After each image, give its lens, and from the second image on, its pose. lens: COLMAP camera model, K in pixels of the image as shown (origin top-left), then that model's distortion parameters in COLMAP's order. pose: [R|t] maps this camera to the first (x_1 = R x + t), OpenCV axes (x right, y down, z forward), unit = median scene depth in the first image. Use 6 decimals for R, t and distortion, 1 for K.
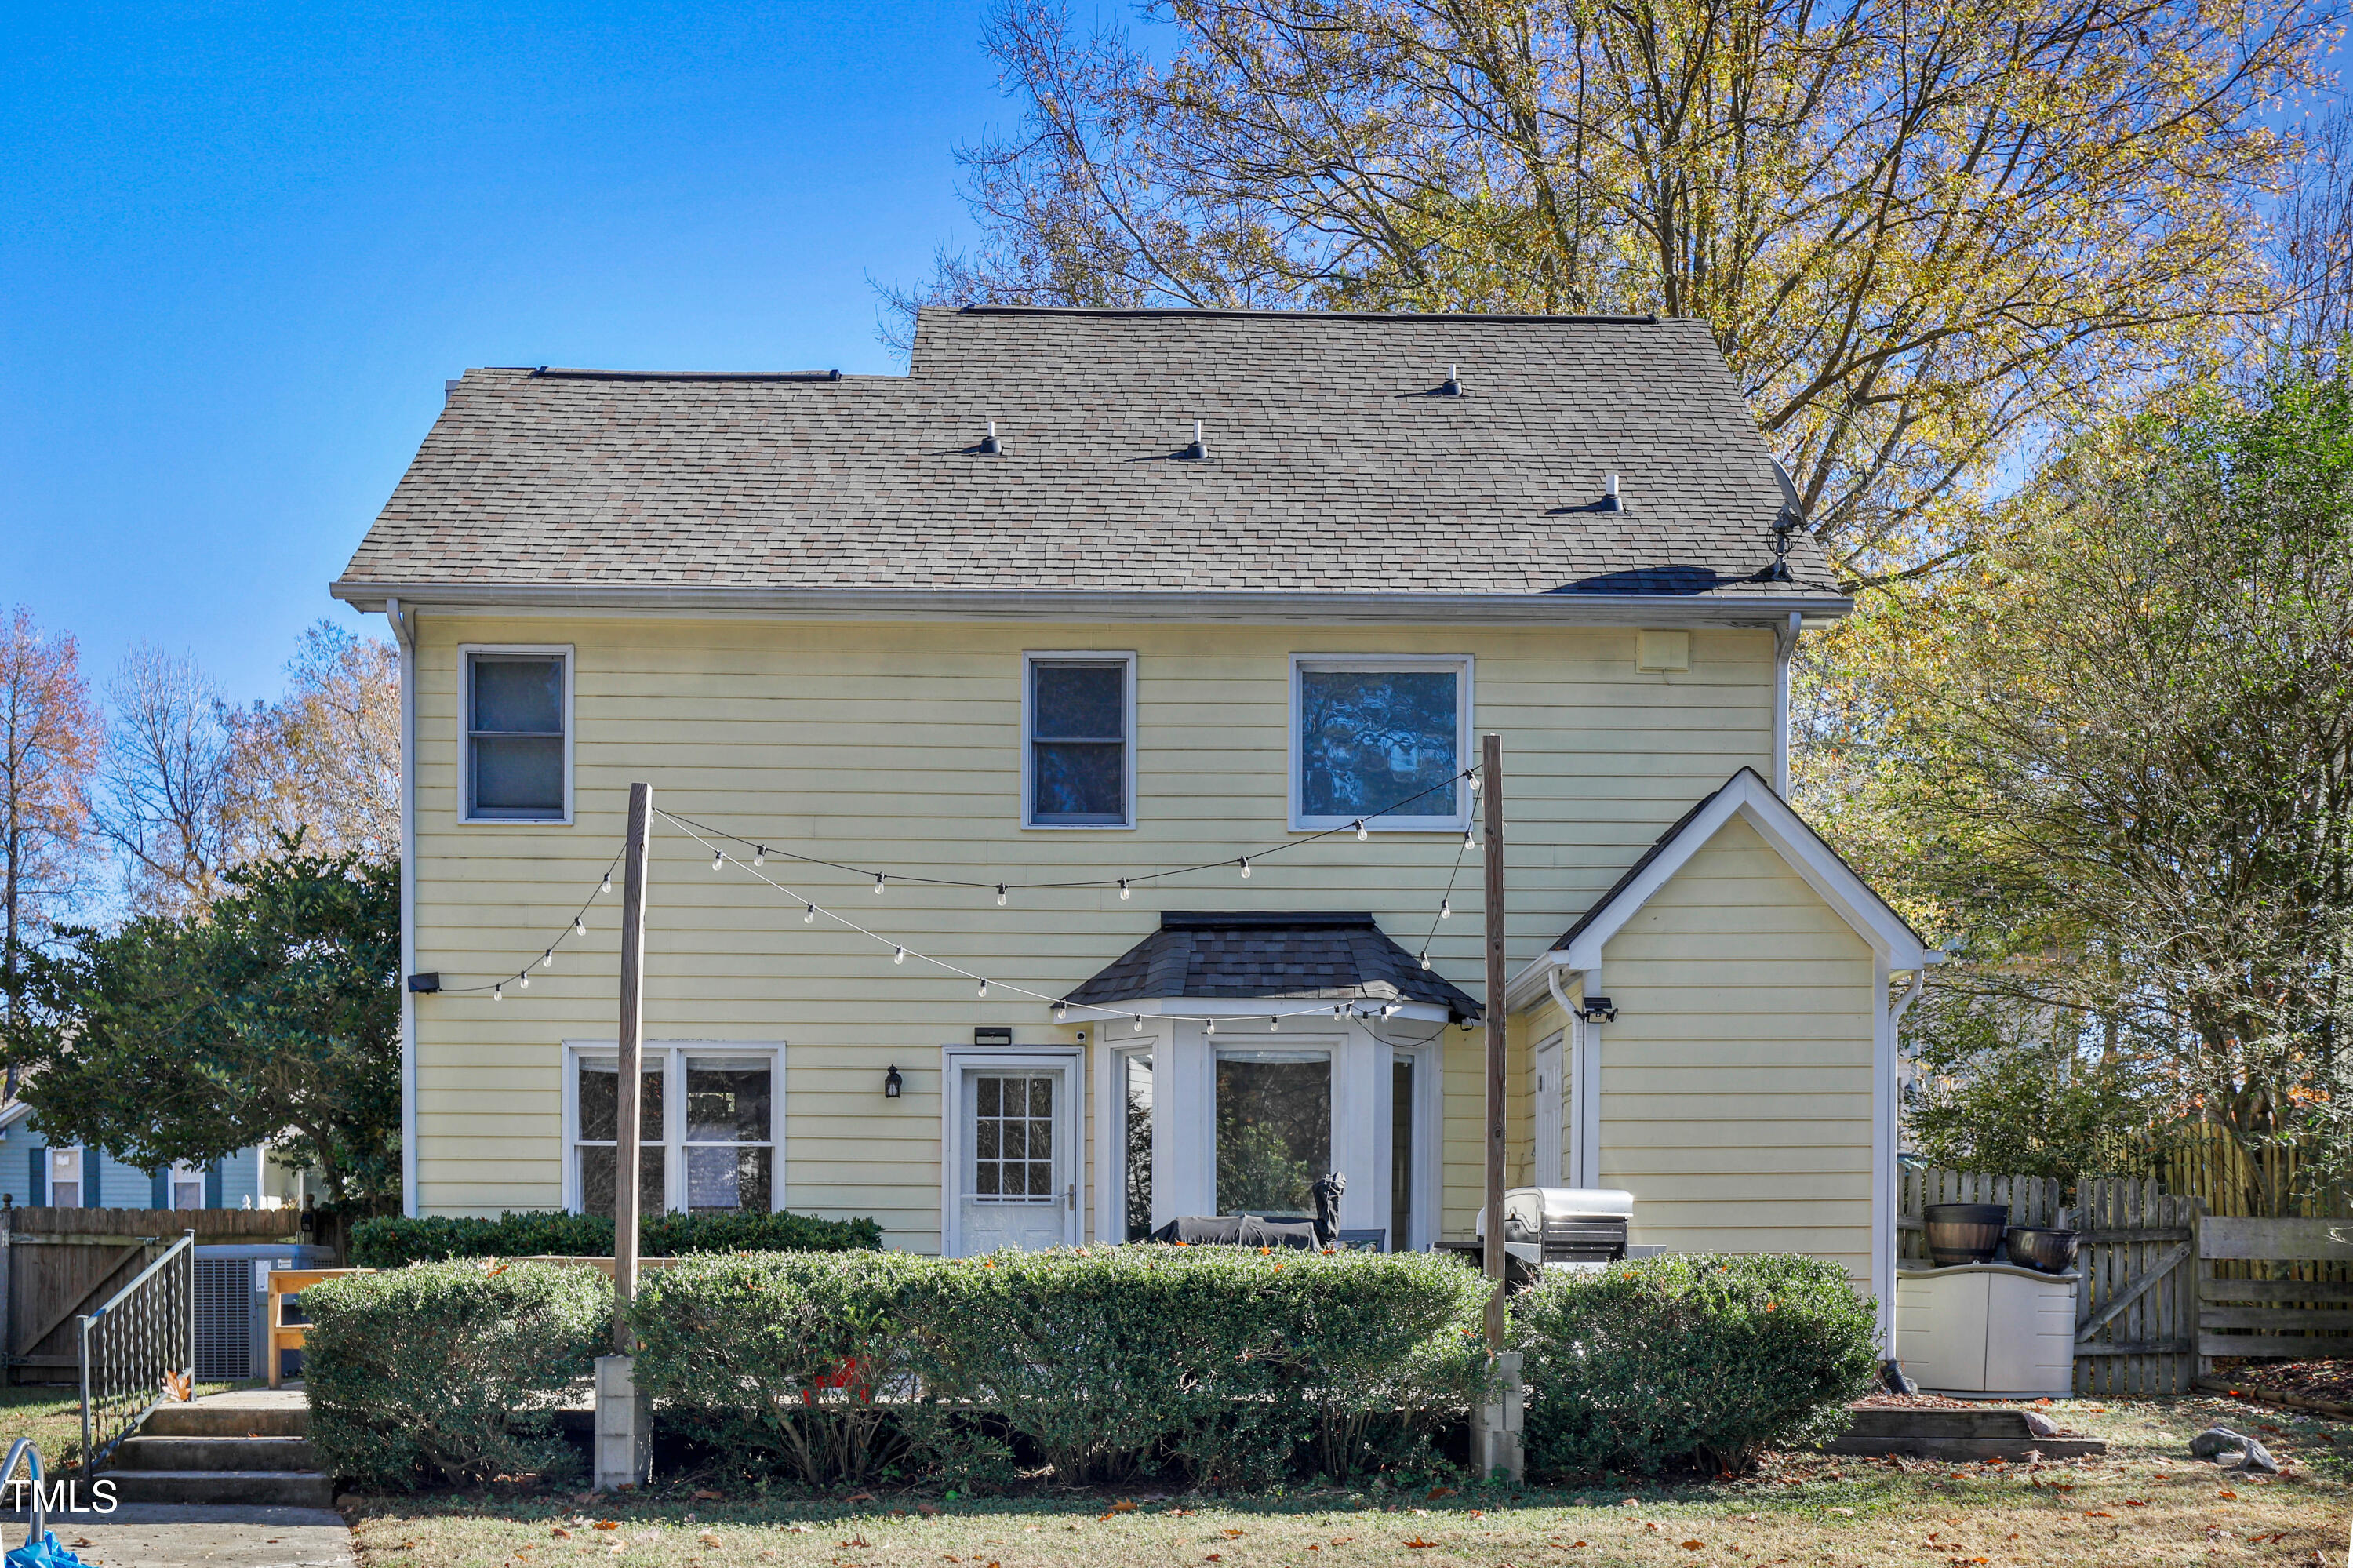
lens RADIAL K [[2377.4, 0, 1175.8], [0, 2377.4, 785.4], [0, 0, 1]] dist [-0.006171, -0.000638]
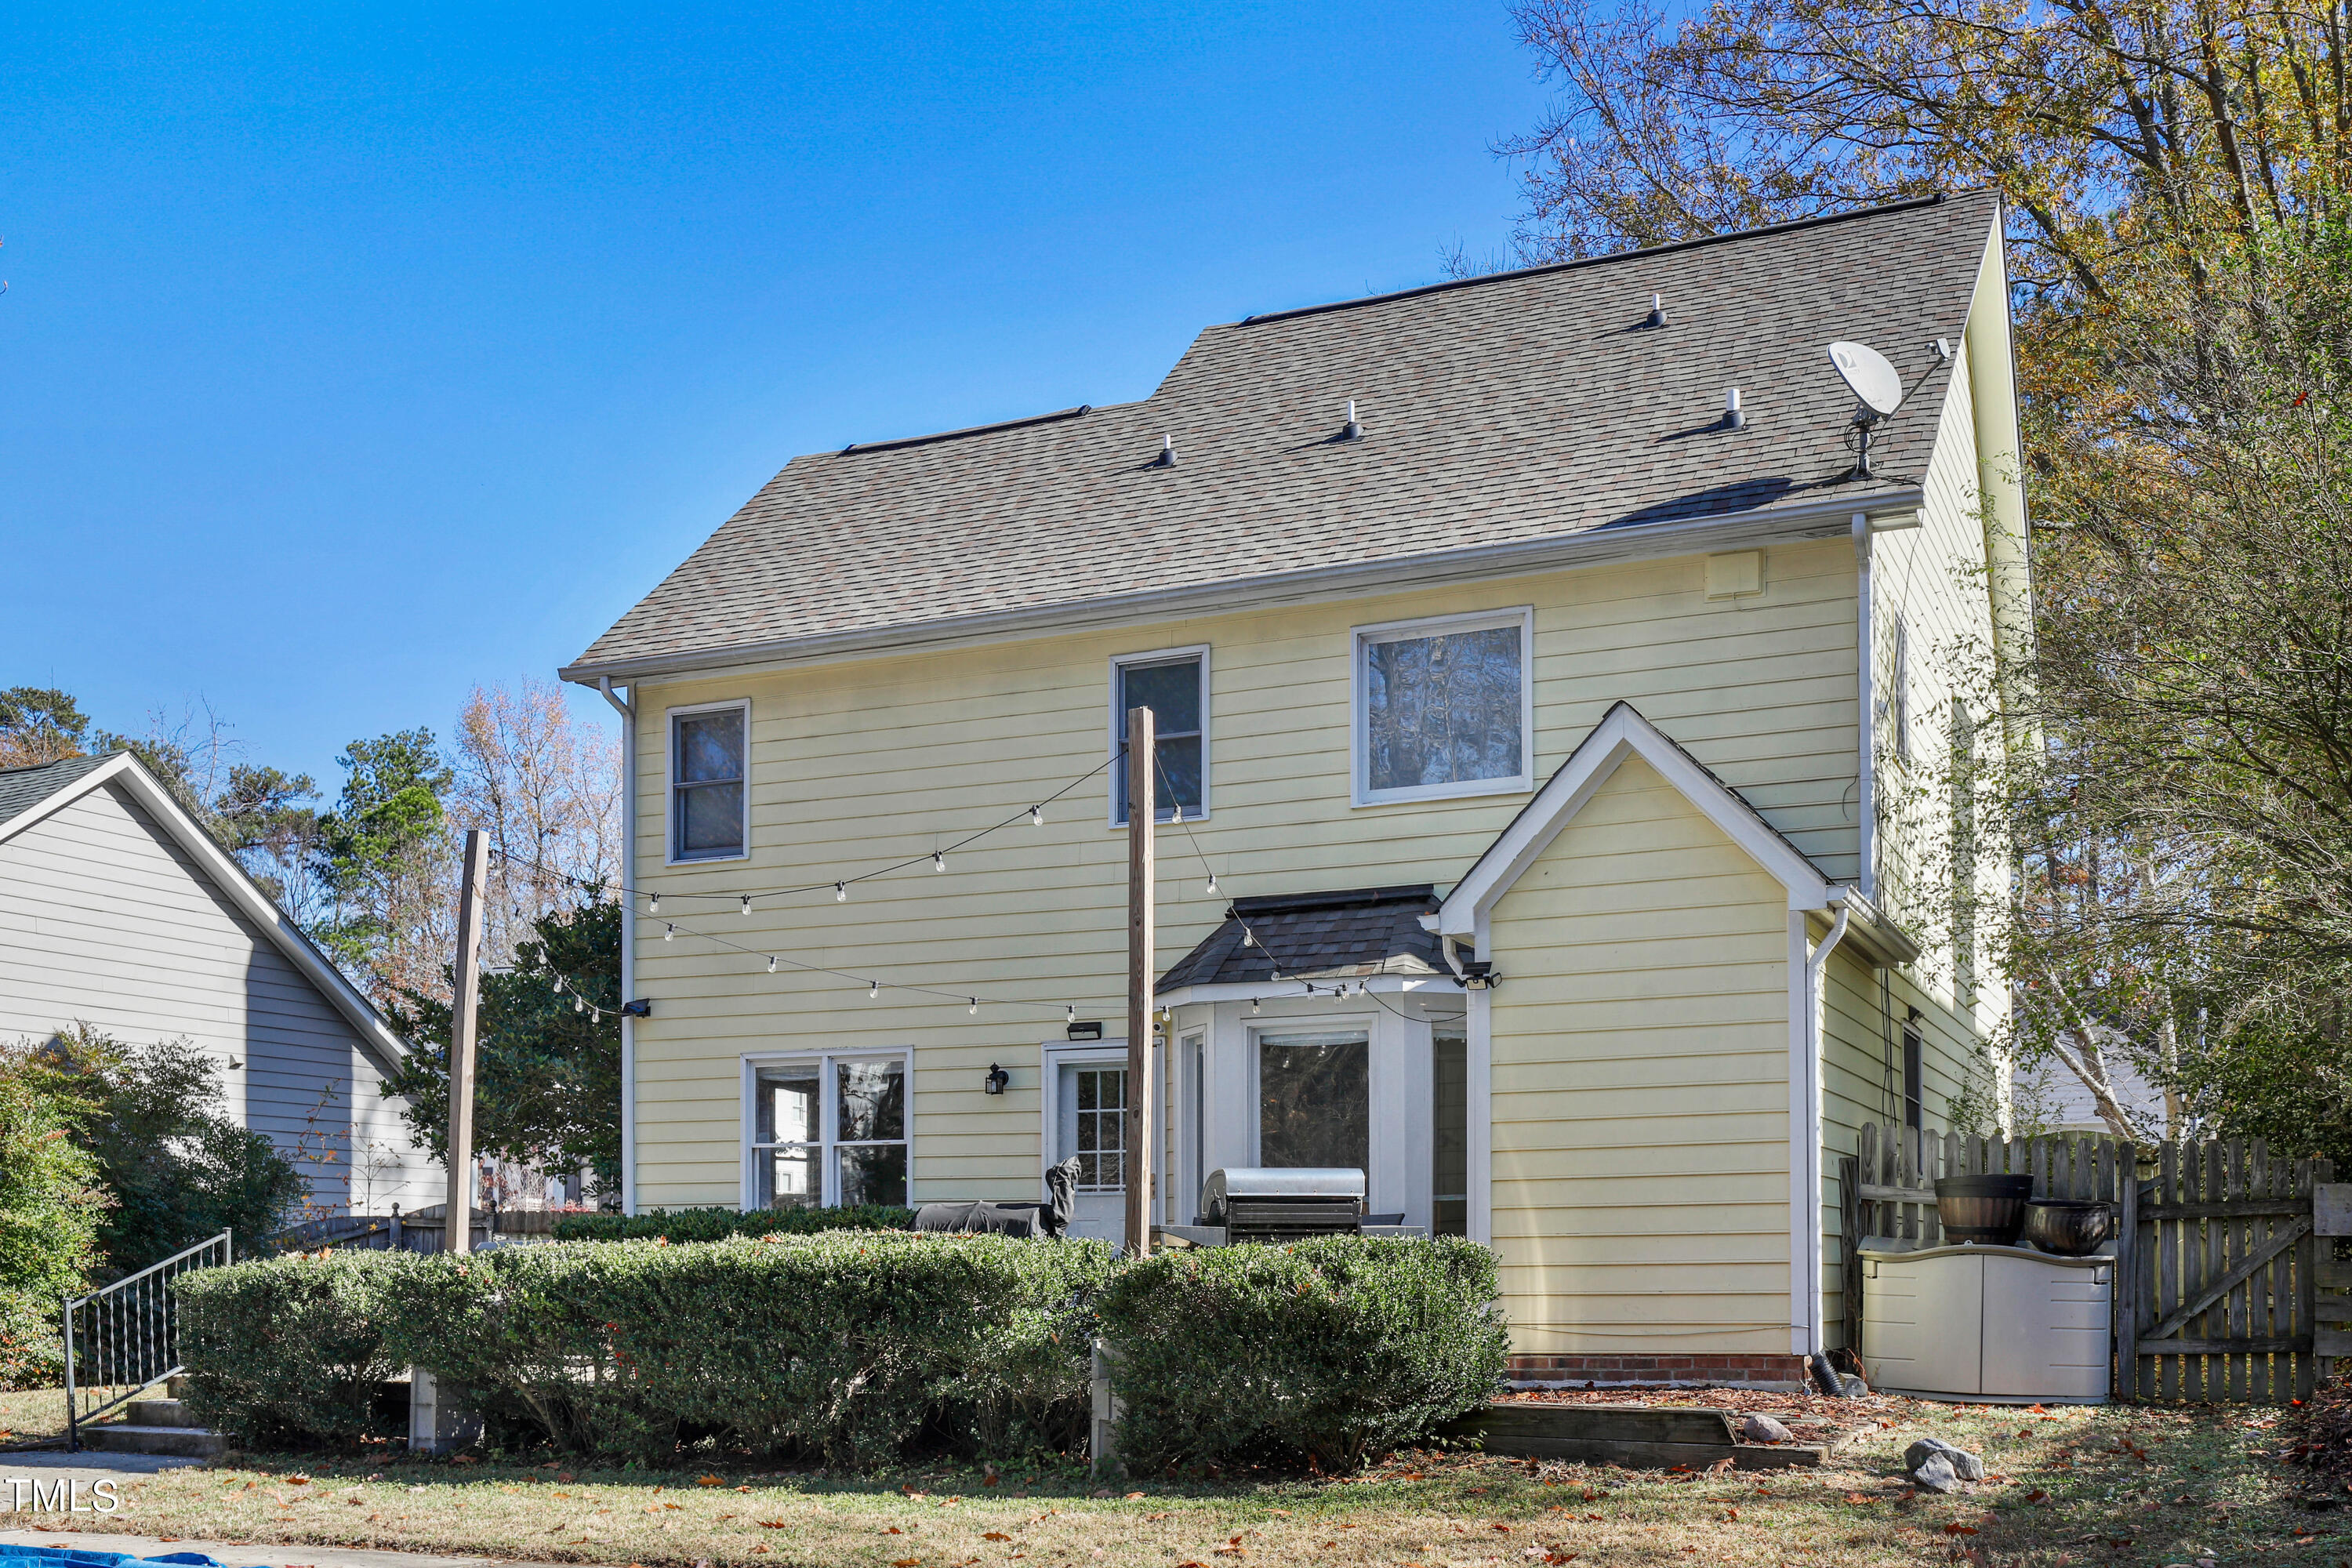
lens RADIAL K [[2355.7, 0, 1176.1], [0, 2355.7, 686.5], [0, 0, 1]] dist [0.001900, -0.006271]
pose [[0.894829, -0.110875, -0.432420, 0.415956], [0.093329, 0.993724, -0.061666, 0.023132], [0.436543, 0.014823, 0.899561, 0.091172]]
